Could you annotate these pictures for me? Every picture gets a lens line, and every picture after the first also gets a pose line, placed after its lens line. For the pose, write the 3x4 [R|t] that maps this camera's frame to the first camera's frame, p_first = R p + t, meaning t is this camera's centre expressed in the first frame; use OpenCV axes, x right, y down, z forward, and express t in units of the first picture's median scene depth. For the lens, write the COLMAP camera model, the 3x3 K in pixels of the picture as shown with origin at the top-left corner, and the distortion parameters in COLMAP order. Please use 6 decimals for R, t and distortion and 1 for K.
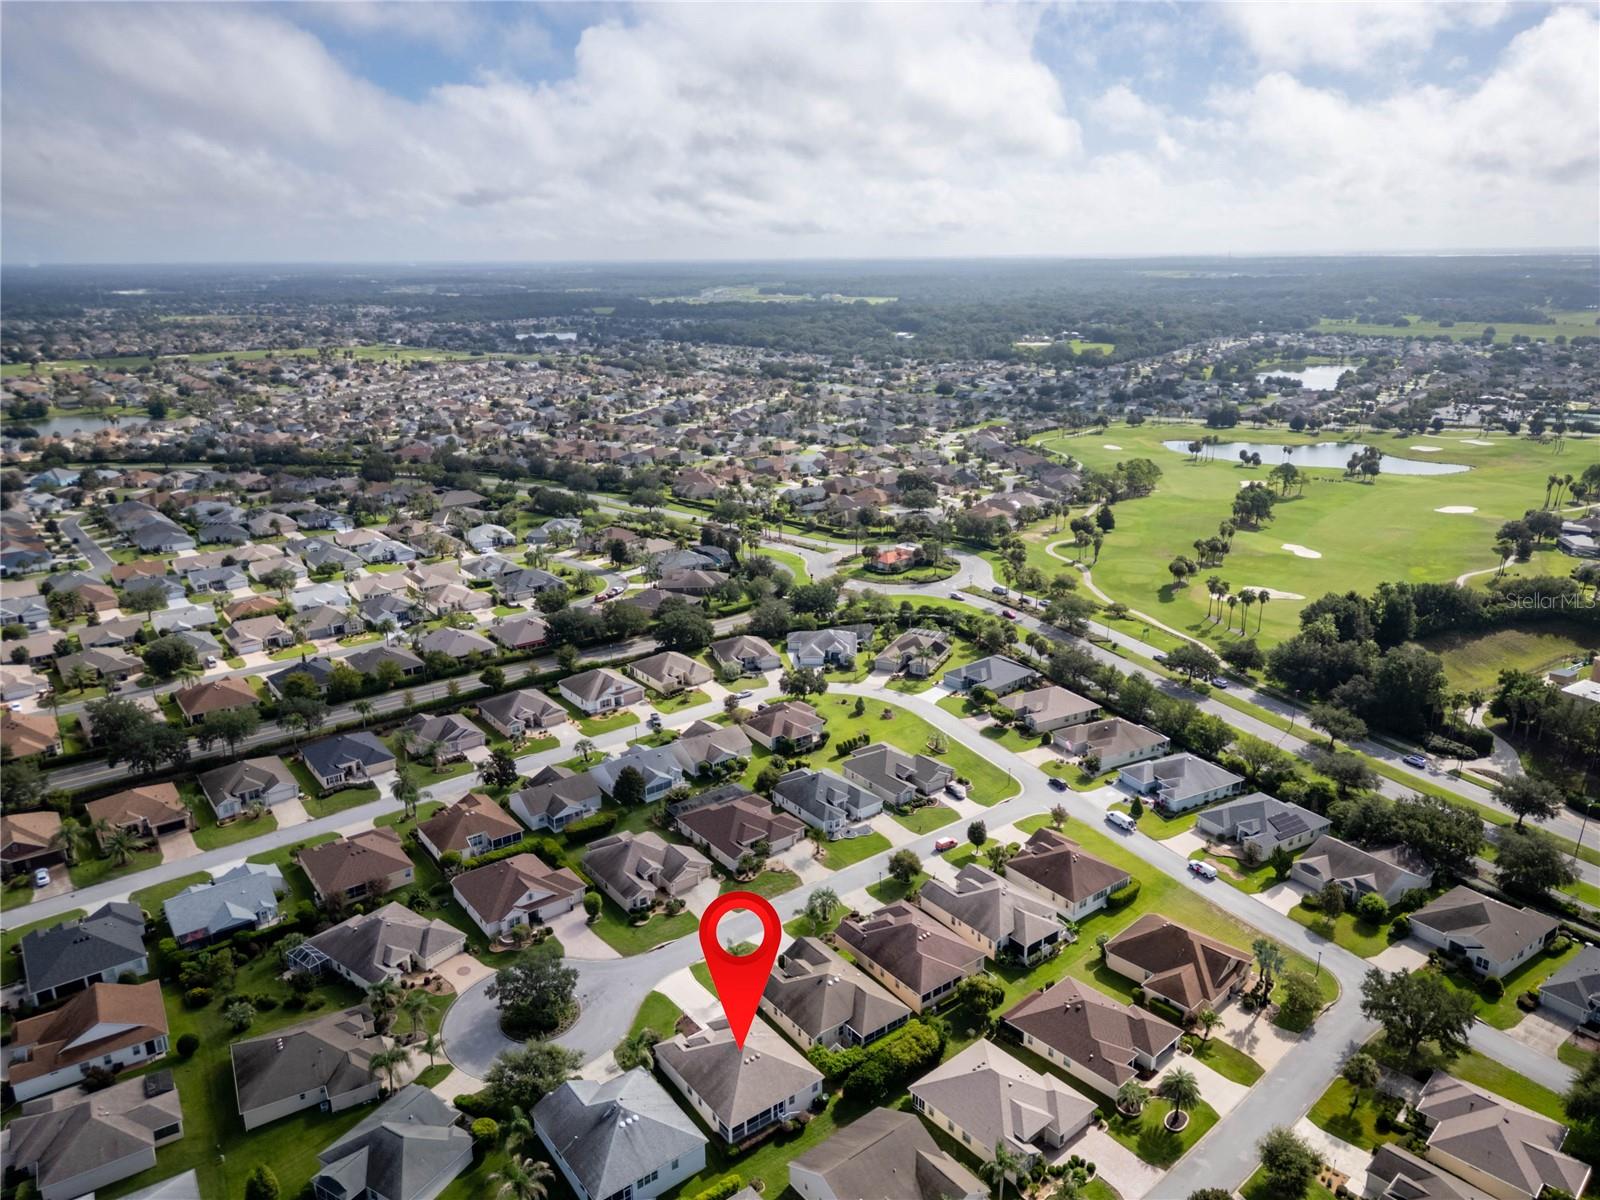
lens RADIAL K [[1121.4, 0, 776.1], [0, 1121.4, 598.4], [0, 0, 1]] dist [0.051484, 0.000142]
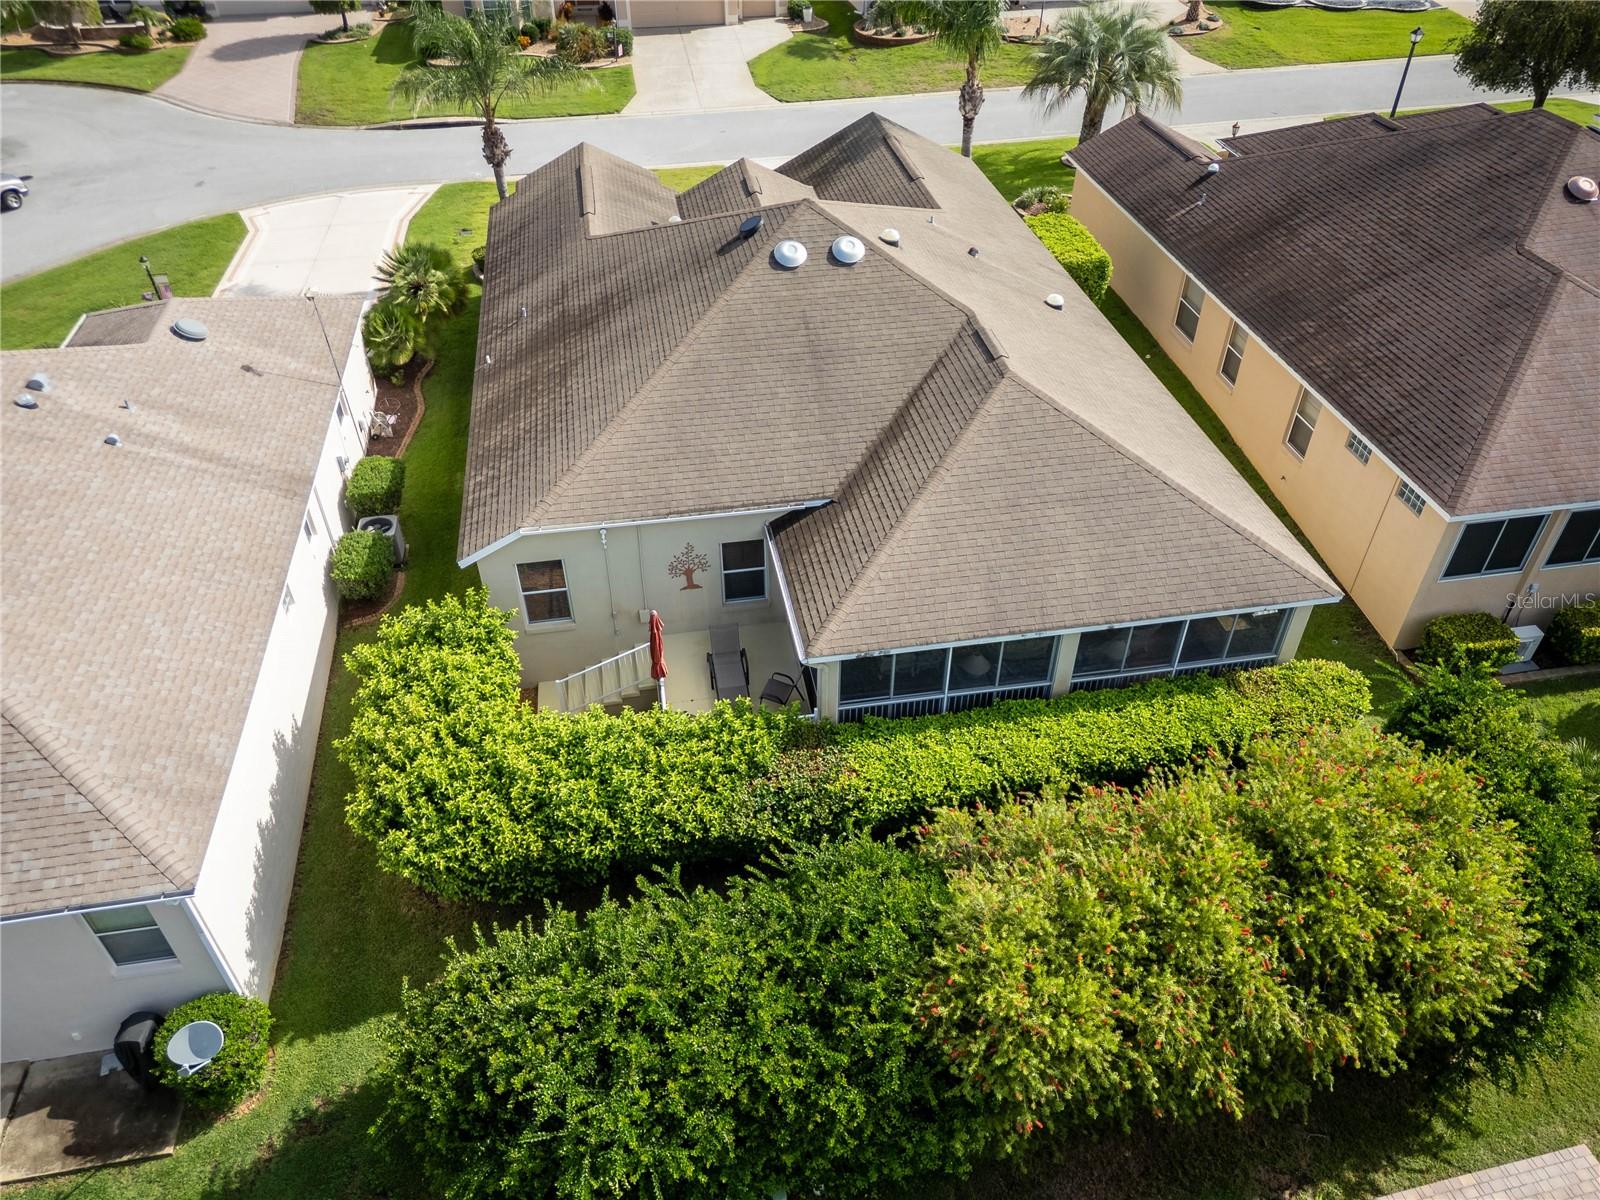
lens RADIAL K [[1121.4, 0, 776.1], [0, 1121.4, 598.4], [0, 0, 1]] dist [0.051484, 0.000142]
pose [[0.892549, 0.298875, -0.337683, 0.104870], [-0.136308, 0.892605, 0.429741, 0.312689], [0.429856, -0.337536, 0.837432, 0.849839]]
